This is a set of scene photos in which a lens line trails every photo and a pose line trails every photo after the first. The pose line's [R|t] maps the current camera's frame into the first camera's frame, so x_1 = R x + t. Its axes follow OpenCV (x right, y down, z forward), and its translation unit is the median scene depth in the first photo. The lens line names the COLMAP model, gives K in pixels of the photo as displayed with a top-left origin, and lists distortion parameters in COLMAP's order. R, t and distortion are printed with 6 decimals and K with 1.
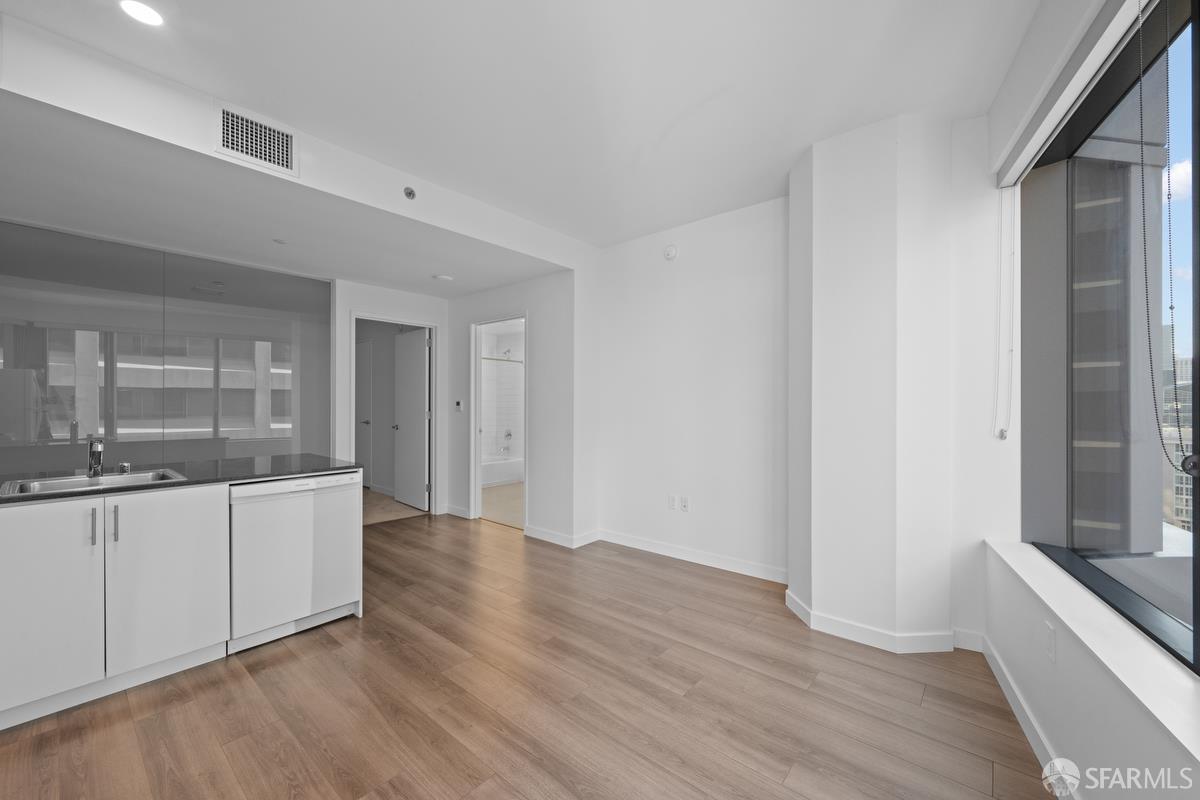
lens RADIAL K [[470.6, 0, 607.6], [0, 470.6, 405.2], [0, 0, 1]] dist [0.000440, -0.000011]
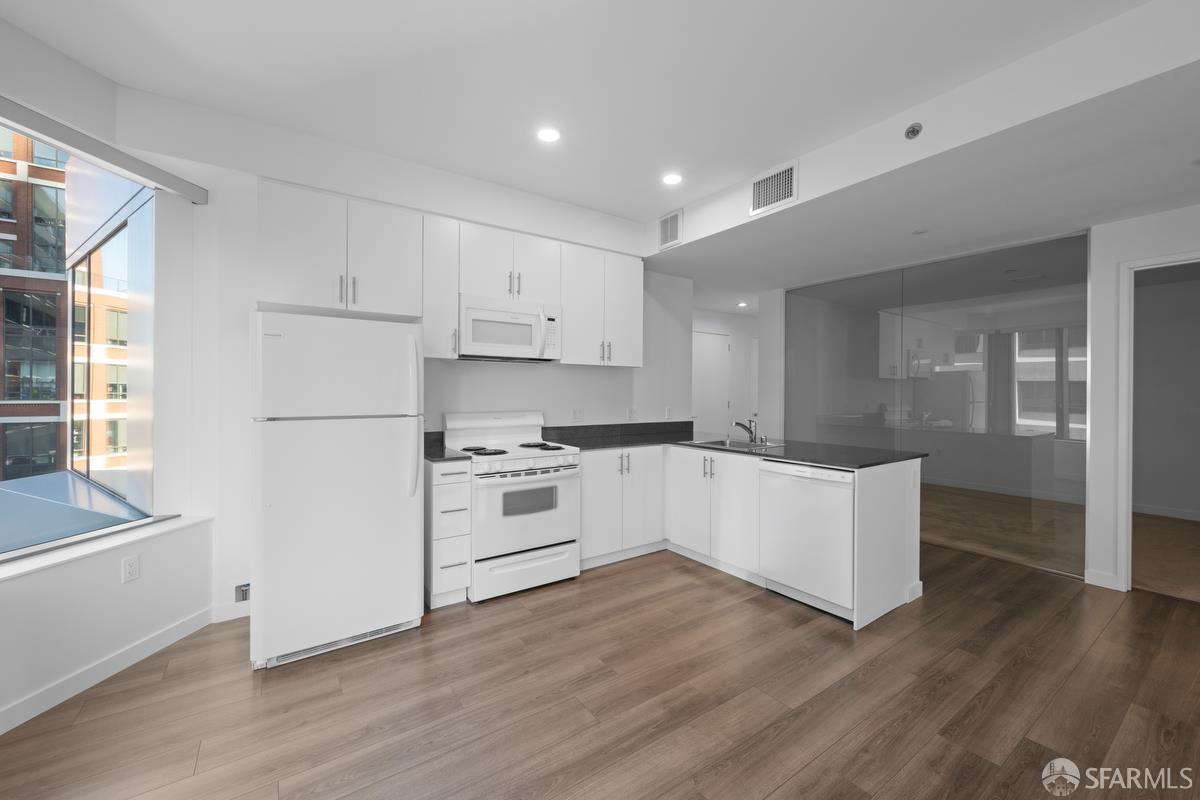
lens RADIAL K [[470.4, 0, 598.3], [0, 470.4, 396.9], [0, 0, 1]] dist [-0.000961, -0.000151]
pose [[-0.267932, 0.004629, -0.963427, 0.516891], [-0.010136, 0.999920, 0.007623, -0.011111], [0.963385, 0.011808, -0.267863, 0.775606]]
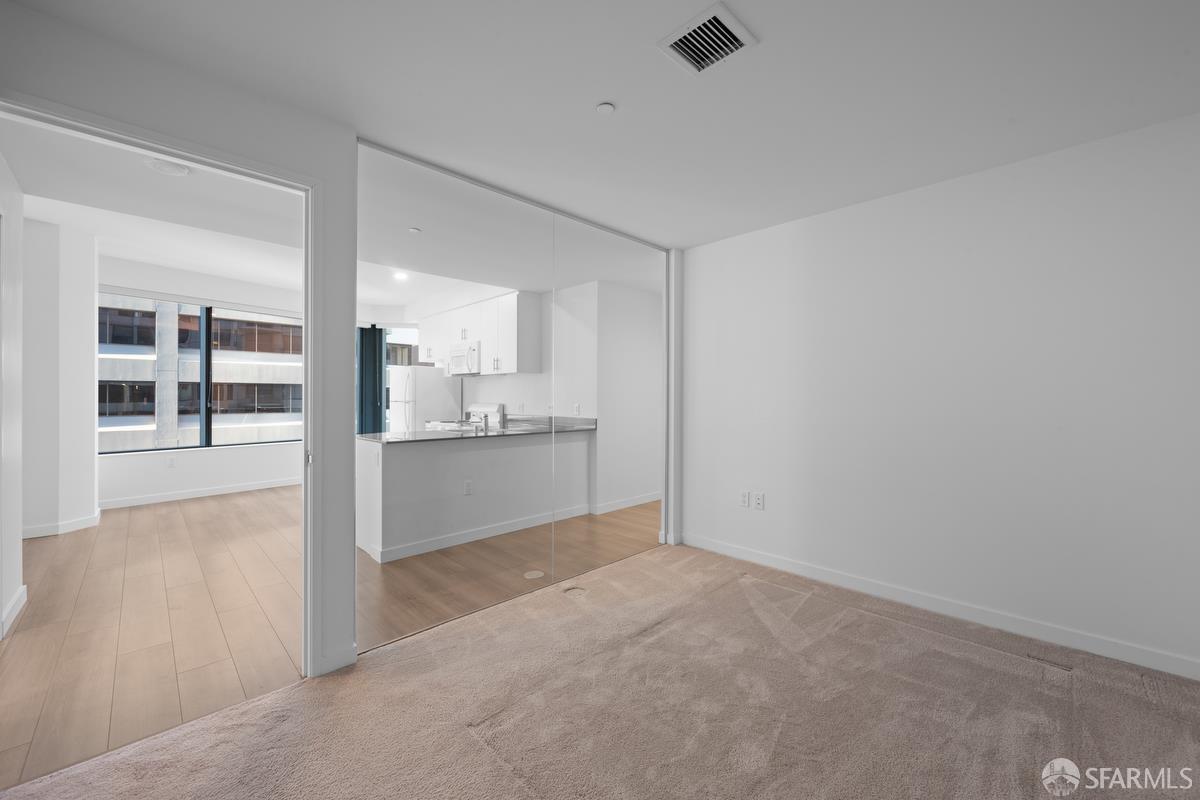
lens RADIAL K [[470.4, 0, 598.3], [0, 470.4, 396.9], [0, 0, 1]] dist [-0.000961, -0.000151]
pose [[-0.993955, -0.003634, 0.109727, -1.499564], [-0.003185, 0.999986, 0.004263, -0.000499], [-0.109741, 0.003887, -0.993953, 2.439485]]
